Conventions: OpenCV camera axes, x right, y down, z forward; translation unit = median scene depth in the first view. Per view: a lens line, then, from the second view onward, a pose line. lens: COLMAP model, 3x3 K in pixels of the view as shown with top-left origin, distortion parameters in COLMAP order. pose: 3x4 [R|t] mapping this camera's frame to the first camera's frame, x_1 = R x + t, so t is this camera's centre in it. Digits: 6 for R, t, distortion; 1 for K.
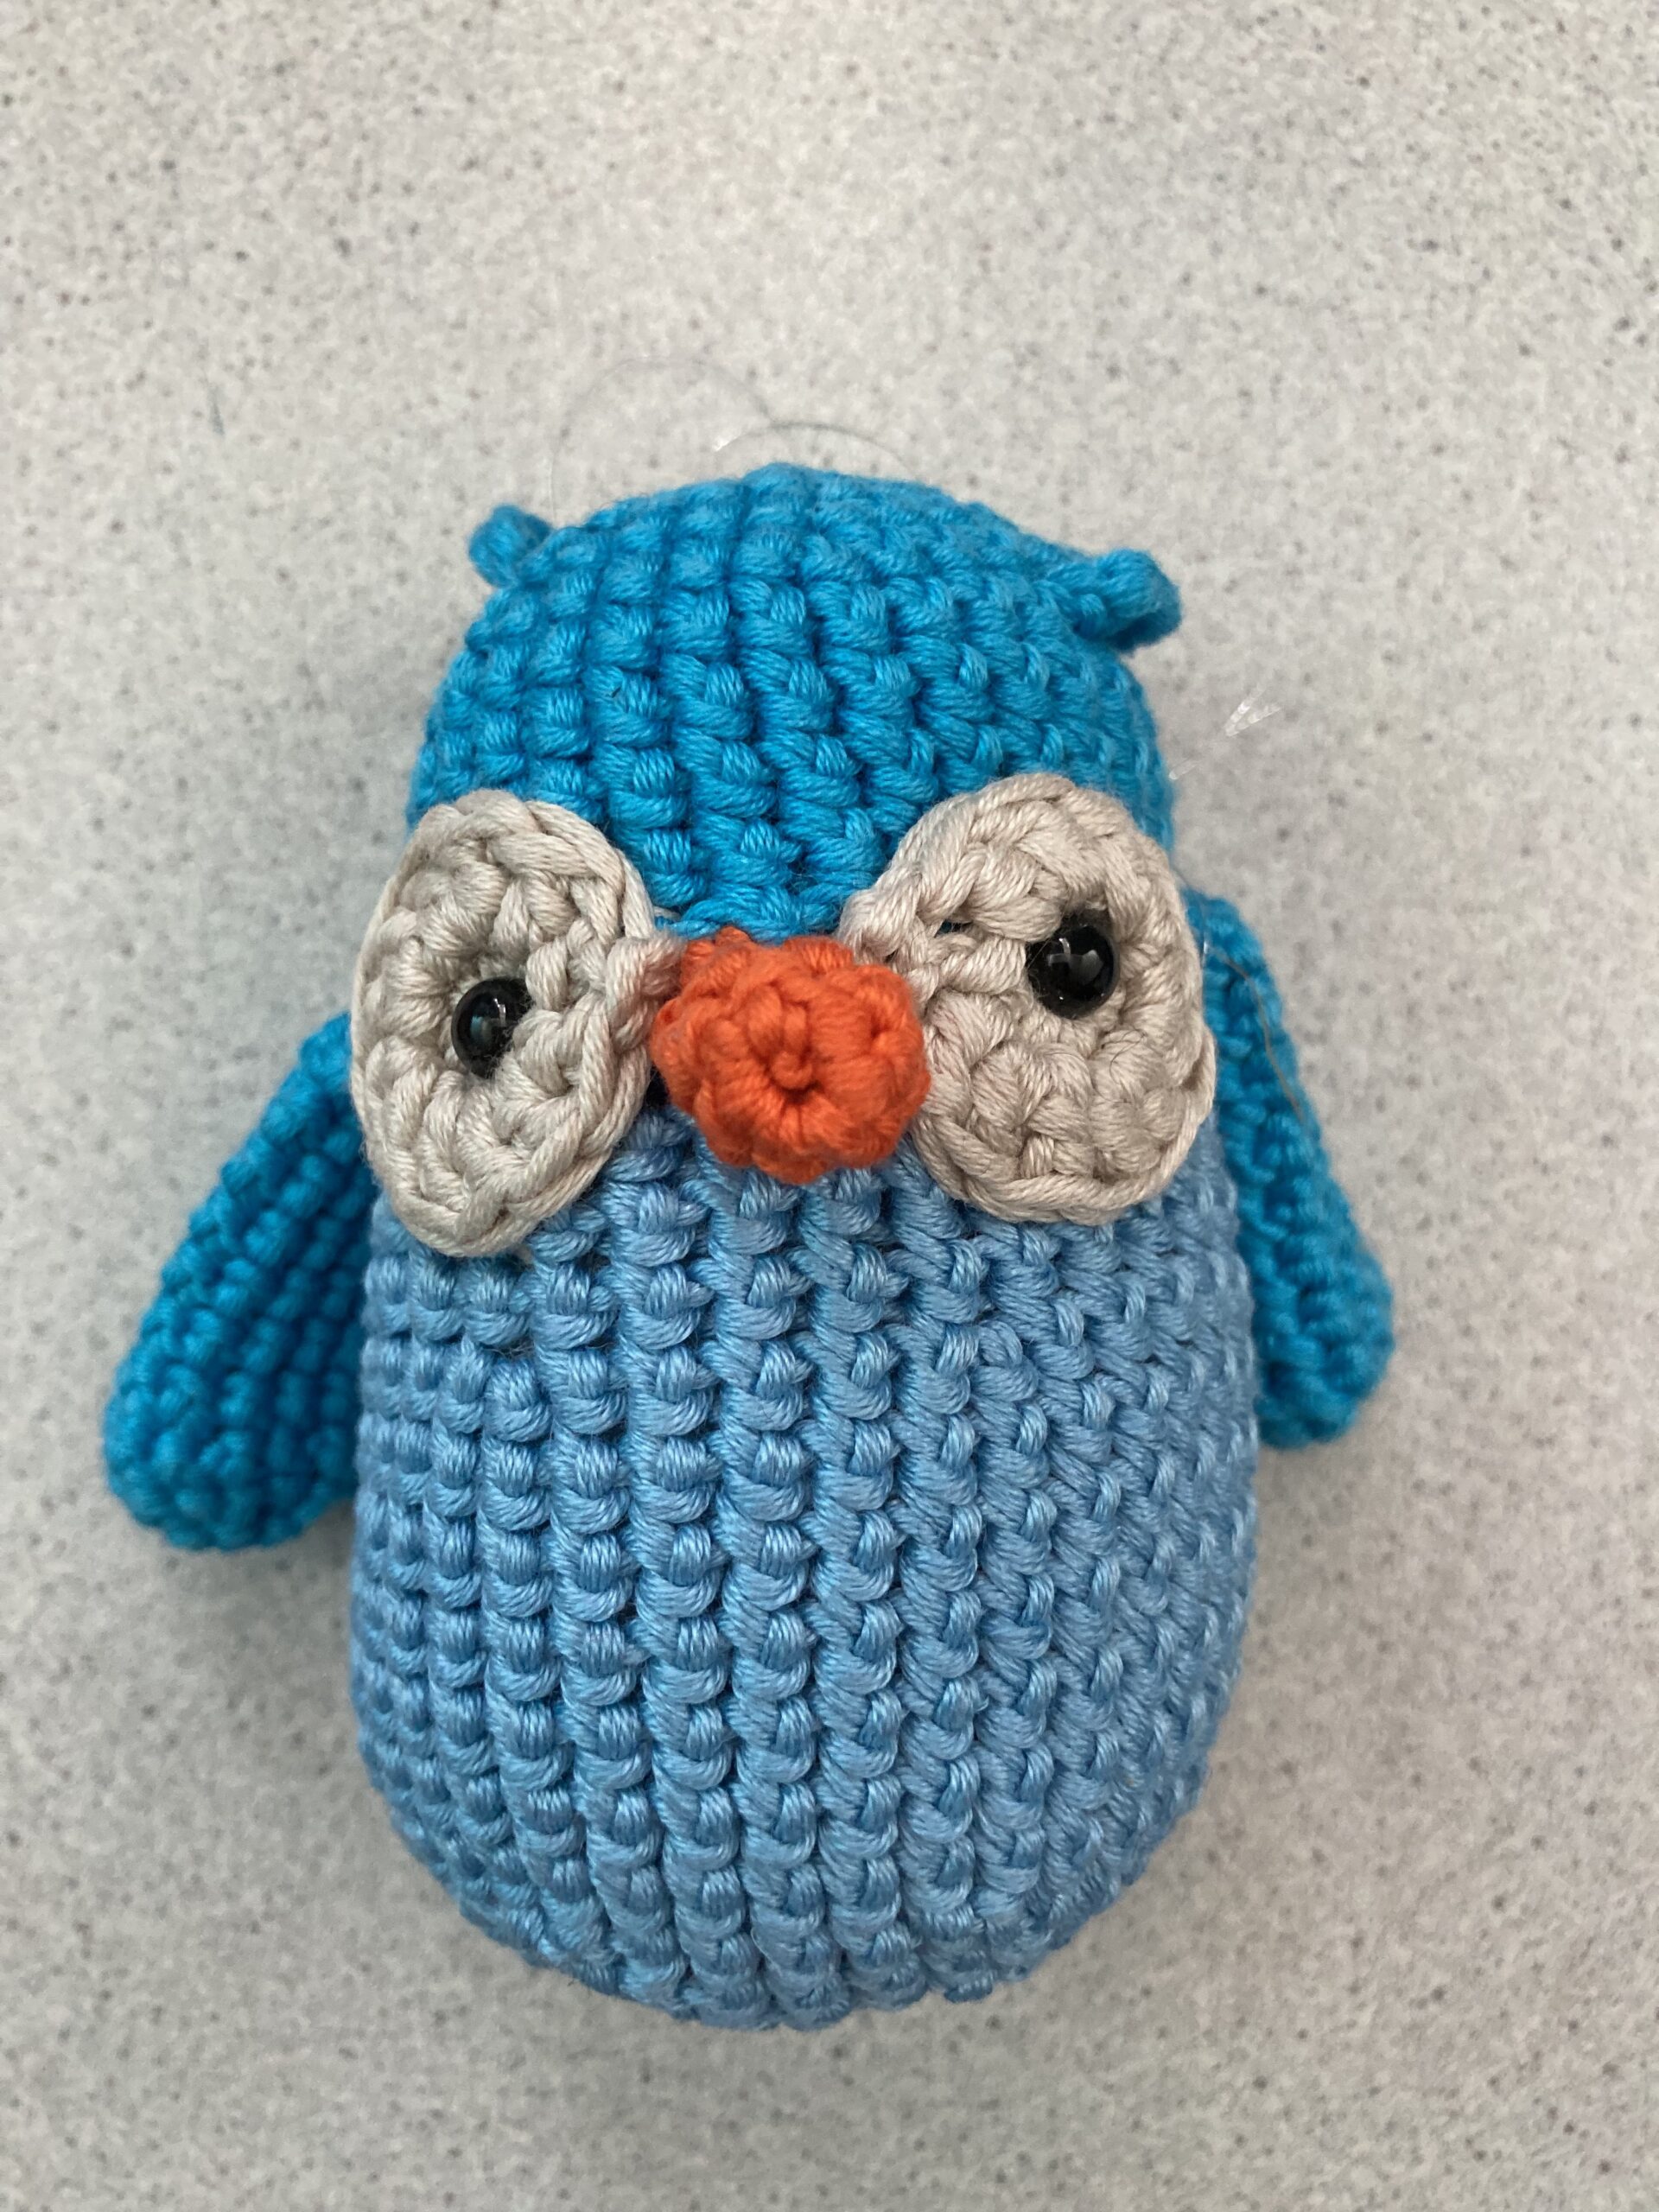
lens RADIAL K [[1745.0, 0, 830.0], [0, 1745.0, 1107.9], [0, 0, 1]] dist [-0.030550, -0.003490]
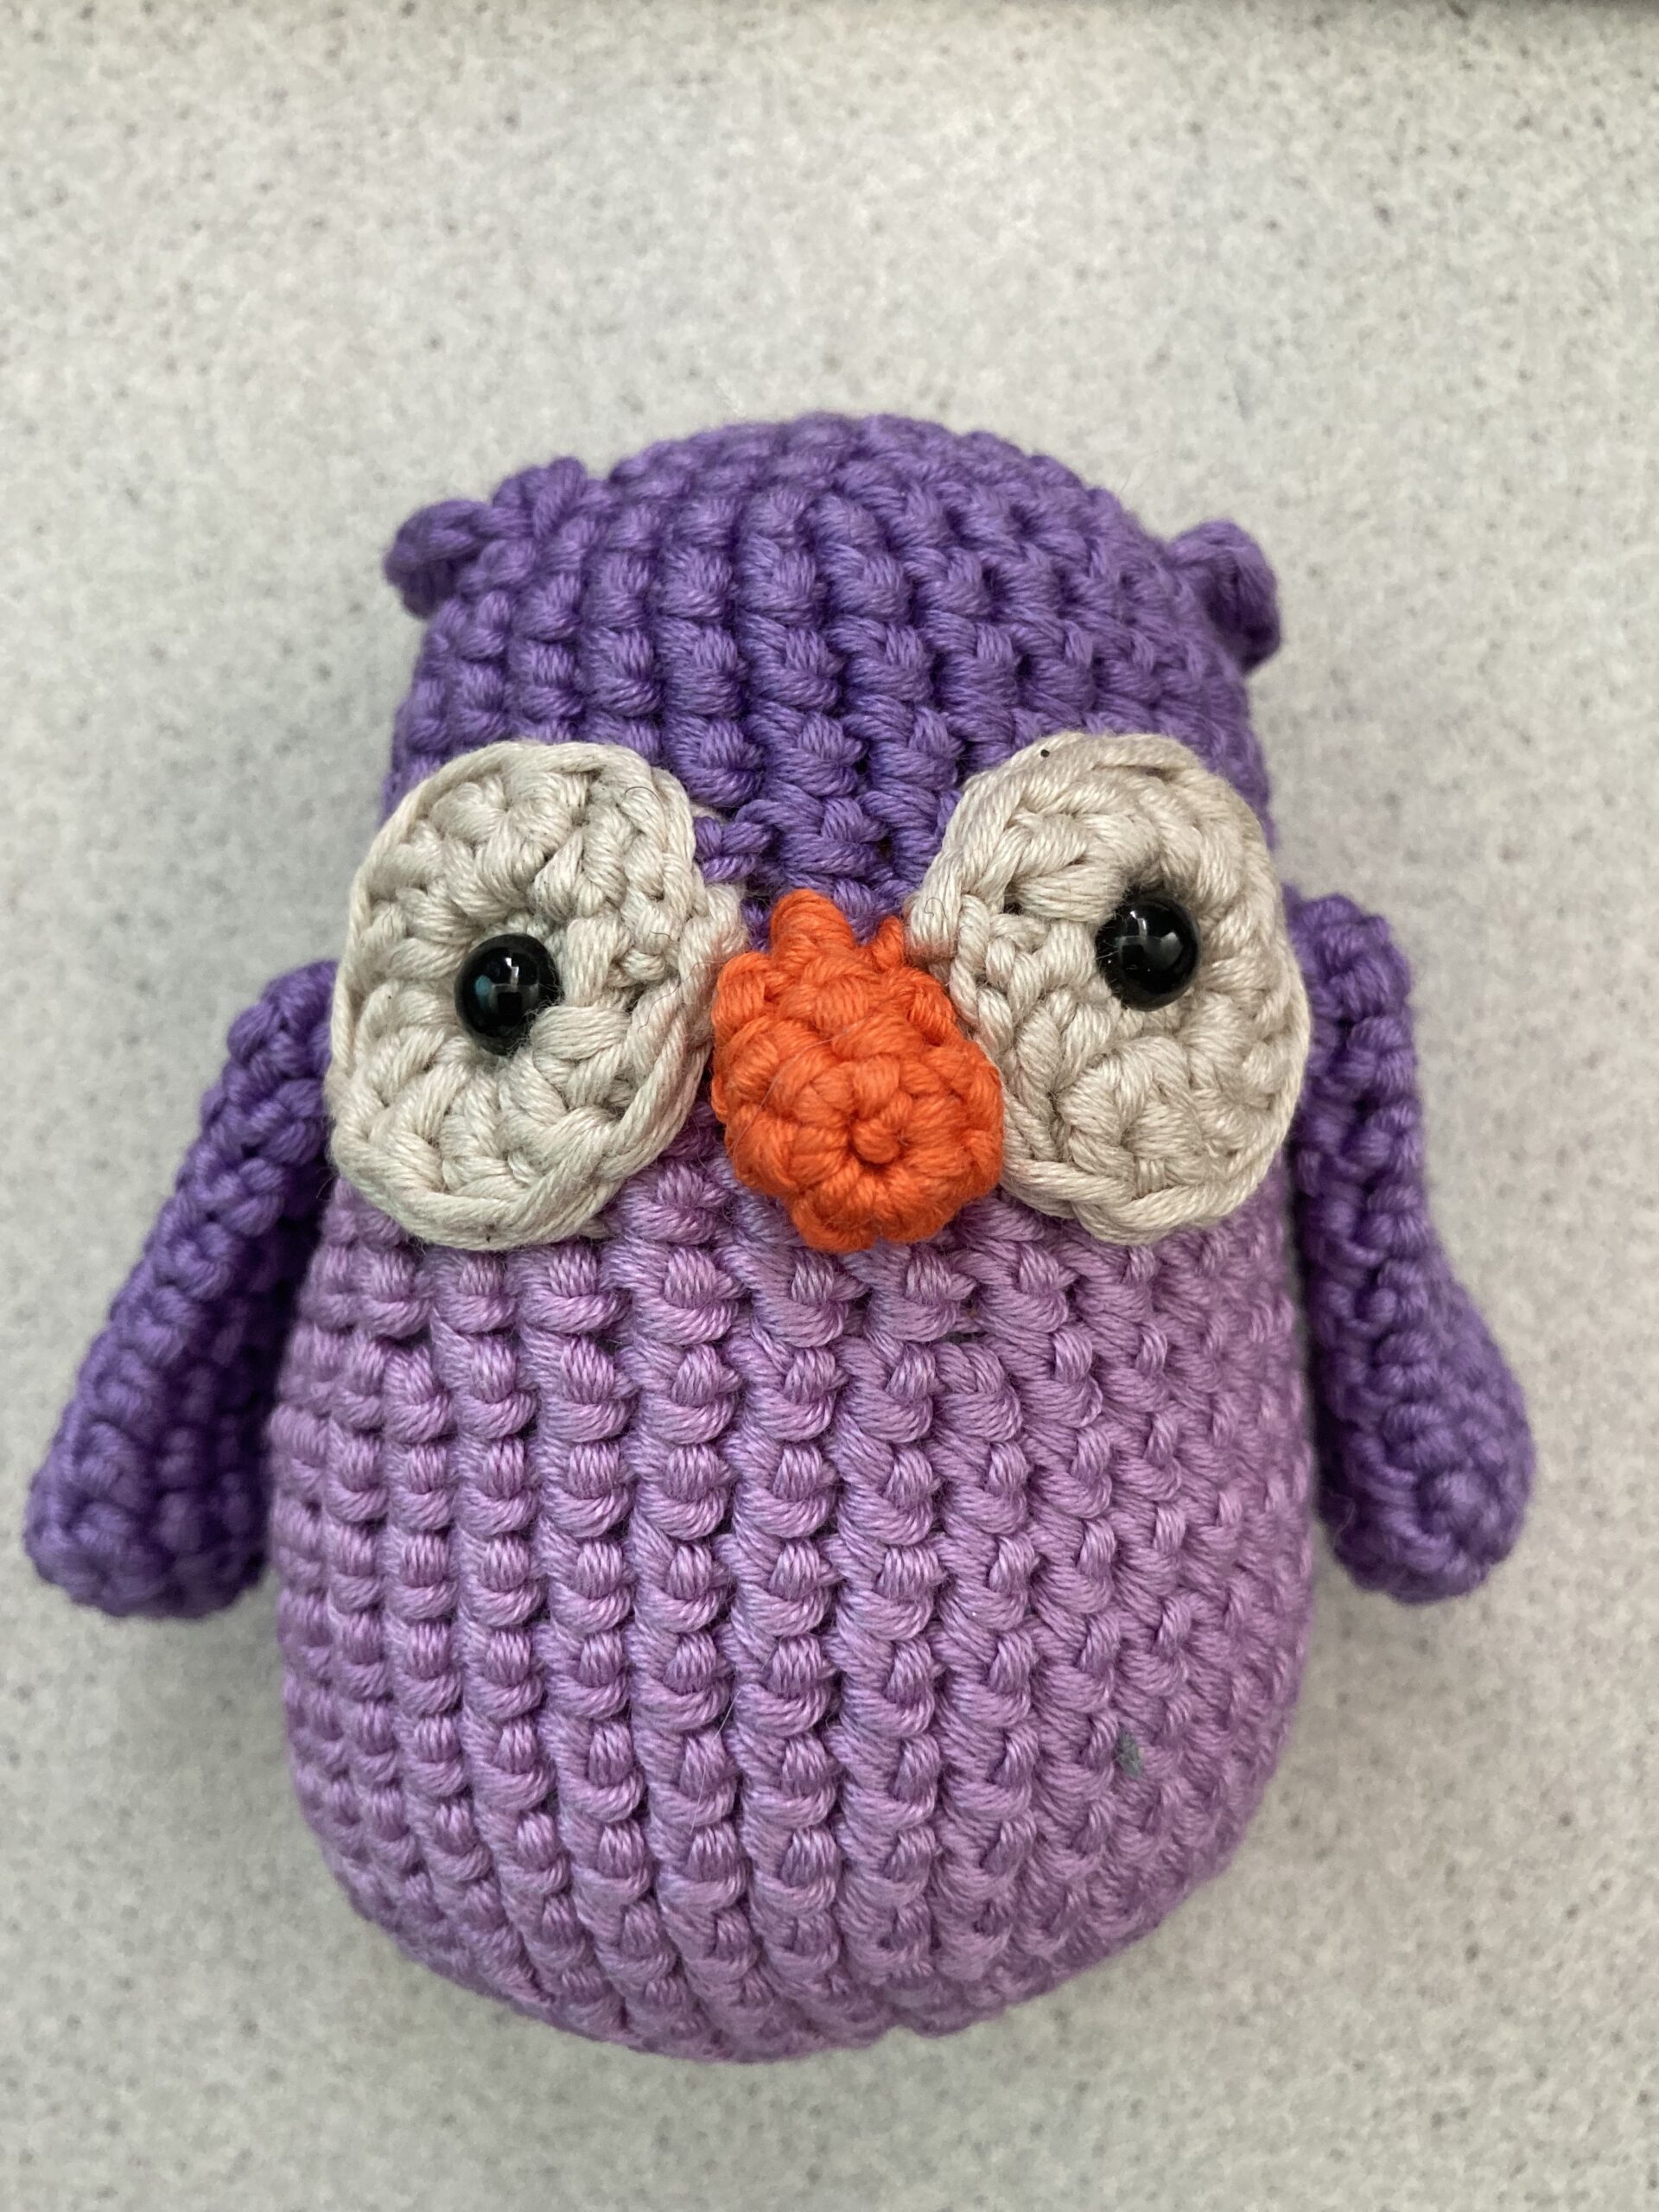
lens RADIAL K [[1826.1, 0, 754.8], [0, 1826.1, 1124.1], [0, 0, 1]] dist [-0.030582, -0.000210]
pose [[0.997327, 0.007086, -0.072723, -0.537959], [-0.006017, 0.999871, 0.014911, -0.025592], [0.072820, -0.014433, 0.997241, 0.007760]]
